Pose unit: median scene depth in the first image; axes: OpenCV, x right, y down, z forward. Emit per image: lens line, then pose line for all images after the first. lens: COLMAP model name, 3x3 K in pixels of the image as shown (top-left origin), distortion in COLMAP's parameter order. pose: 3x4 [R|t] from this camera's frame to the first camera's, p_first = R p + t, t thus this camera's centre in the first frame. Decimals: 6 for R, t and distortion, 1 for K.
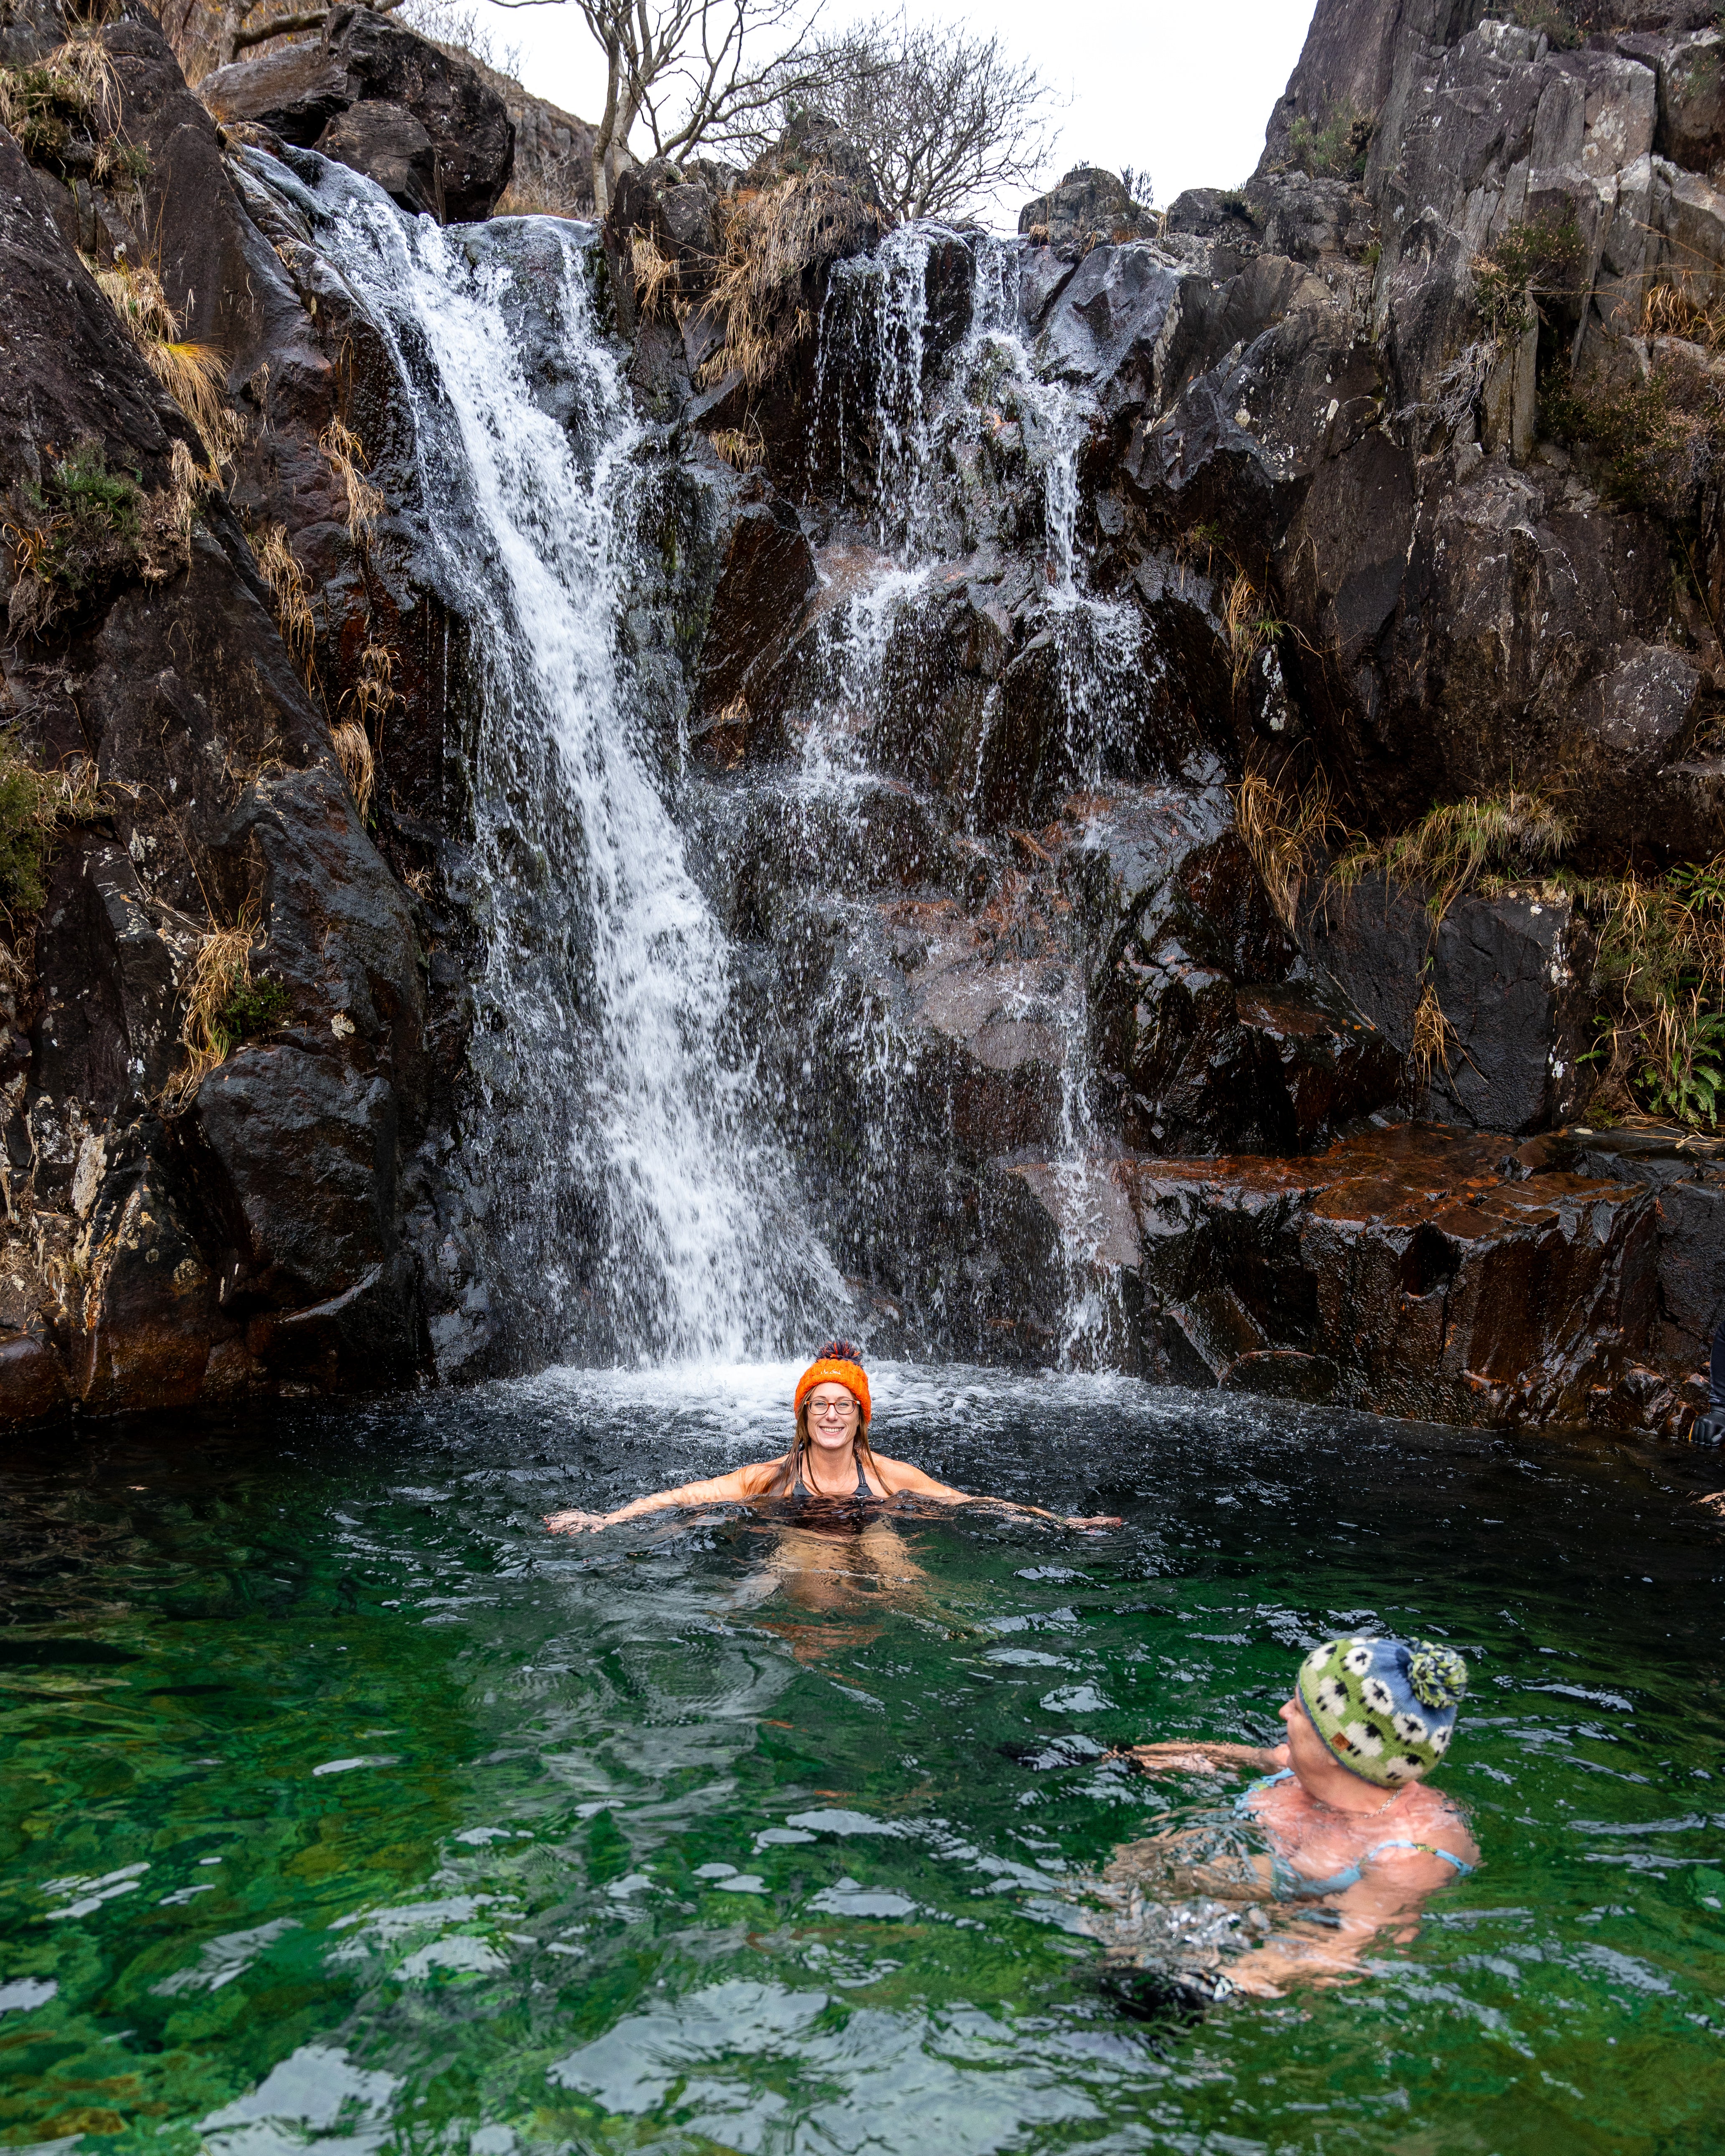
lens RADIAL K [[1940.4, 0, 852.1], [0, 1940.4, 1313.6], [0, 0, 1]] dist [-0.008458, 0.005704]
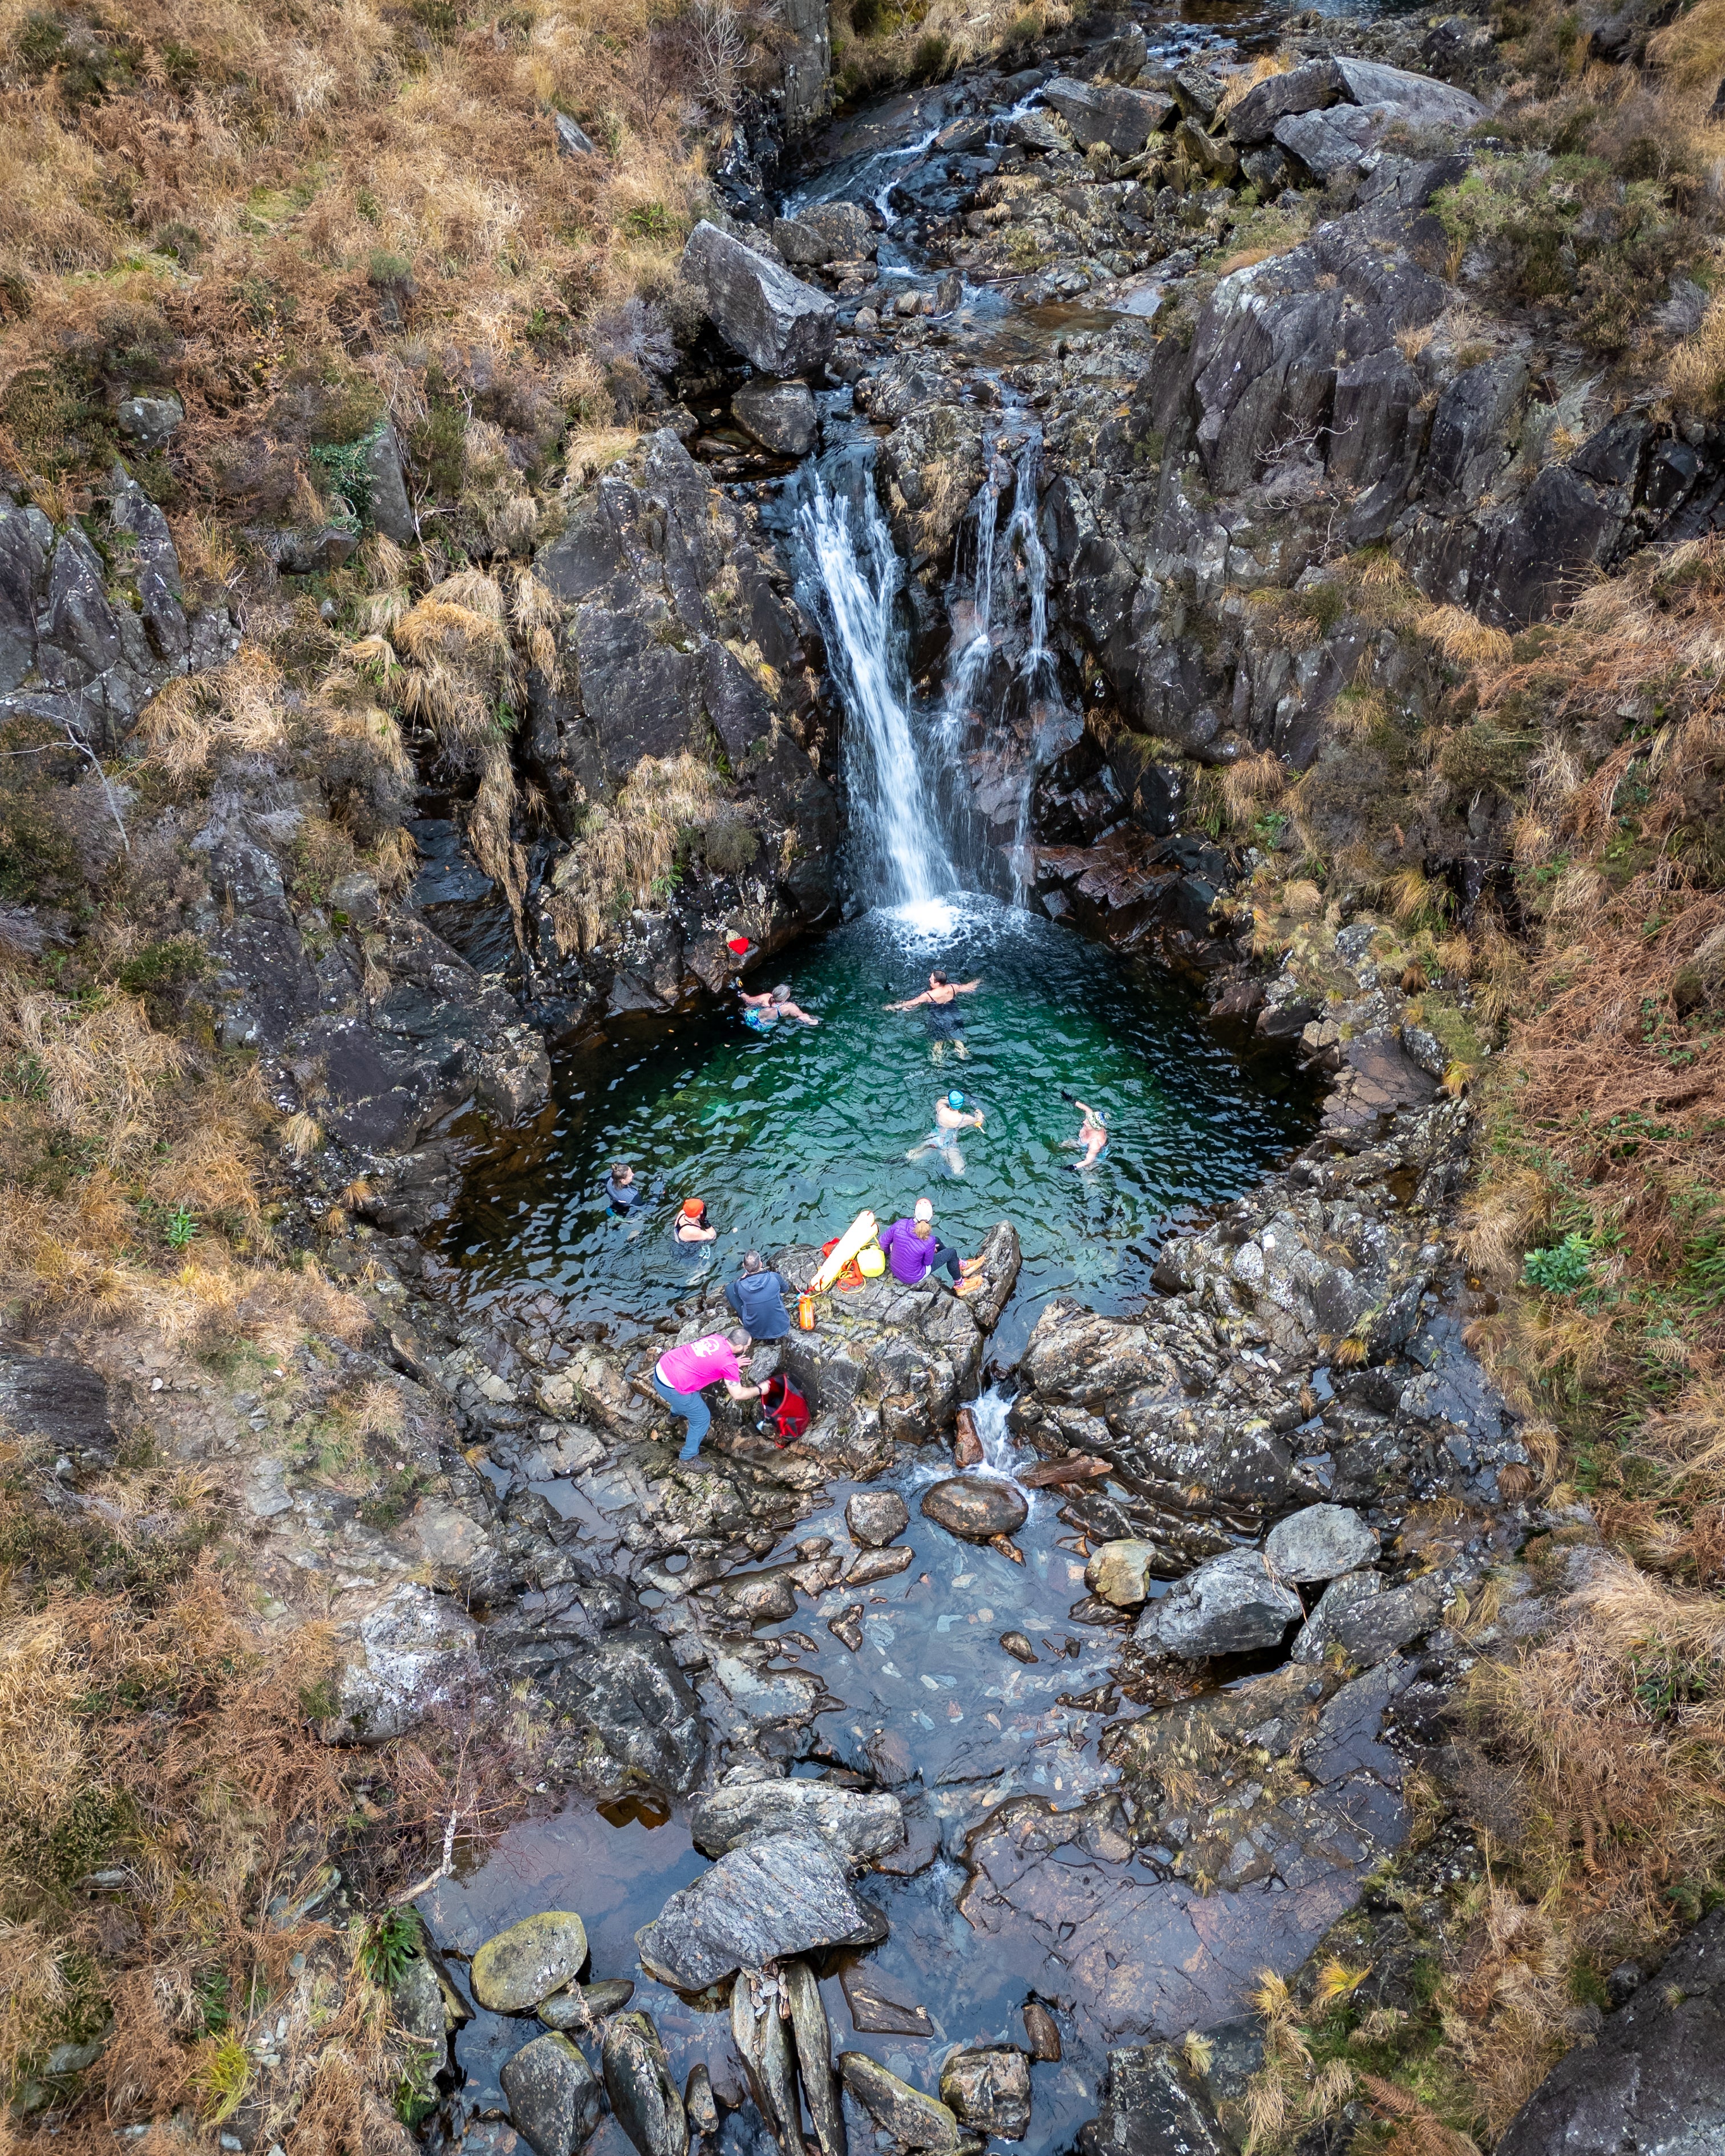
lens RADIAL K [[1706.4, 0, 825.3], [0, 1706.4, 1161.7], [0, 0, 1]] dist [0.003276, -0.001752]
pose [[0.990117, 0.061530, -0.126027, 0.184226], [0.029842, 0.785608, 0.618004, -1.504466], [0.137033, -0.615657, 0.776008, -1.724037]]
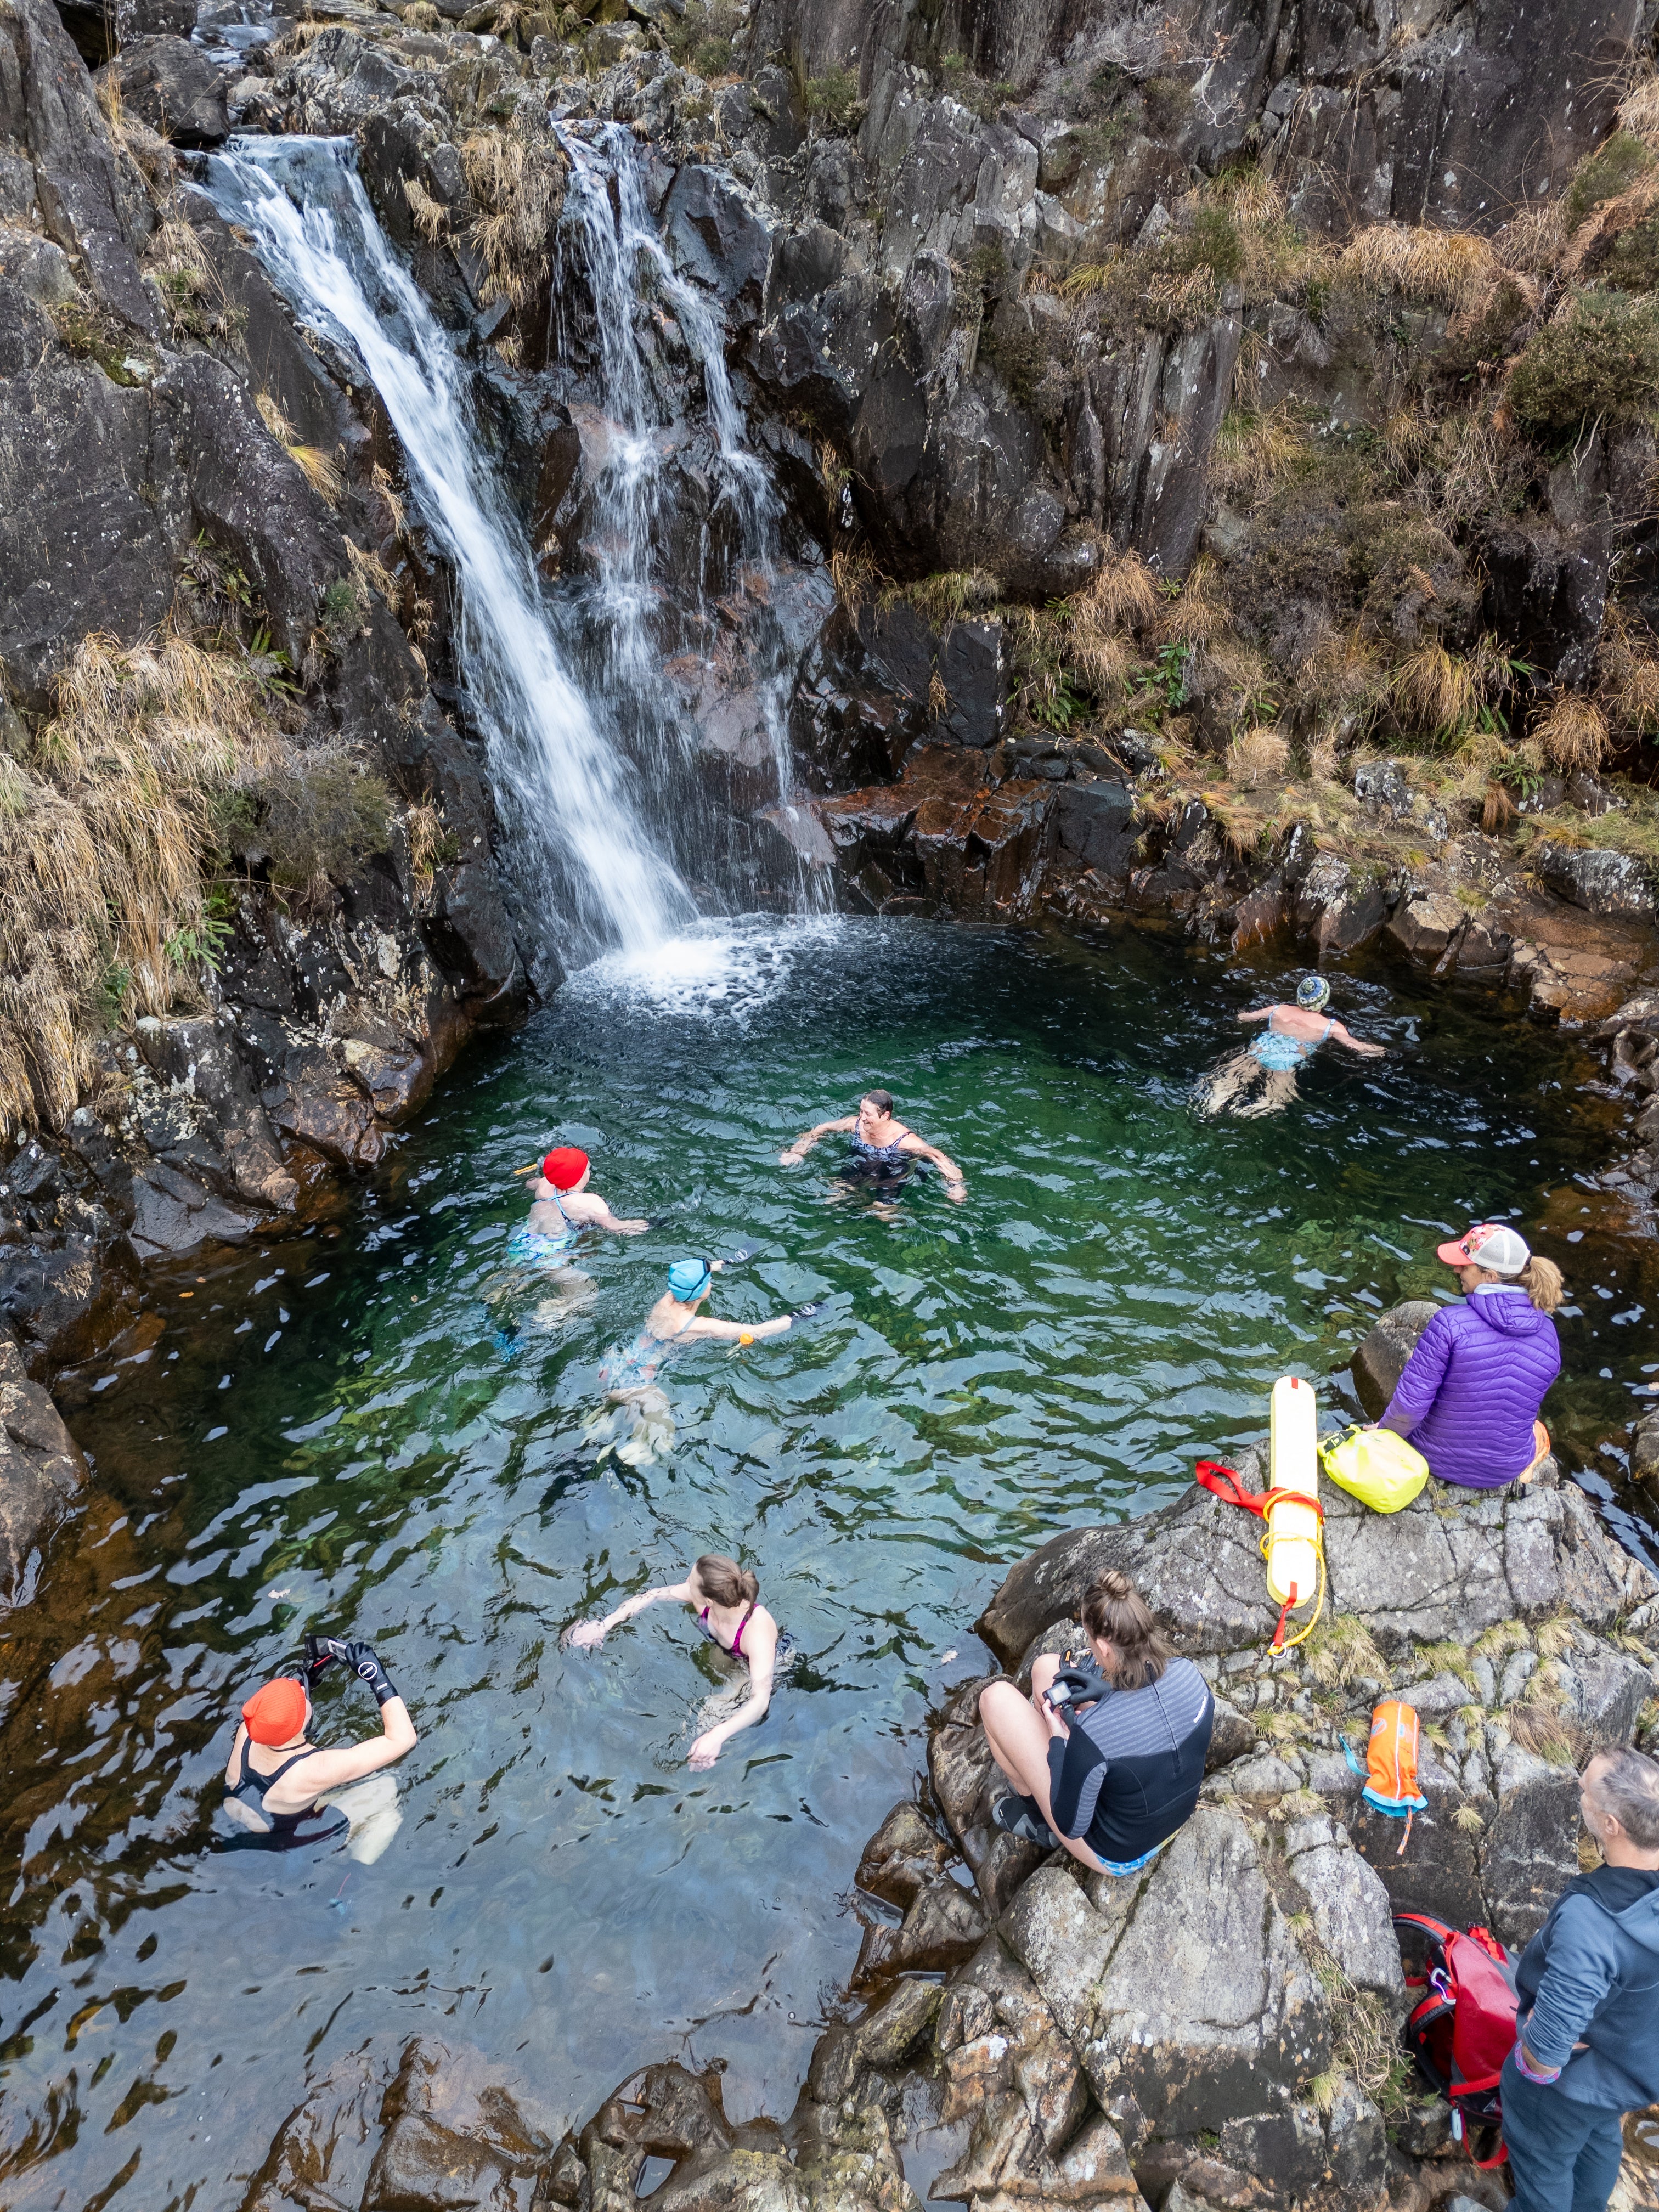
lens RADIAL K [[1645.4, 0, 819.6], [0, 1645.4, 1127.2], [0, 0, 1]] dist [0.012782, 0.004282]
pose [[0.906566, -0.235666, 0.350142, -0.506561], [0.077509, 0.908446, 0.410754, -0.455540], [-0.414886, -0.345236, 0.841832, -0.506376]]
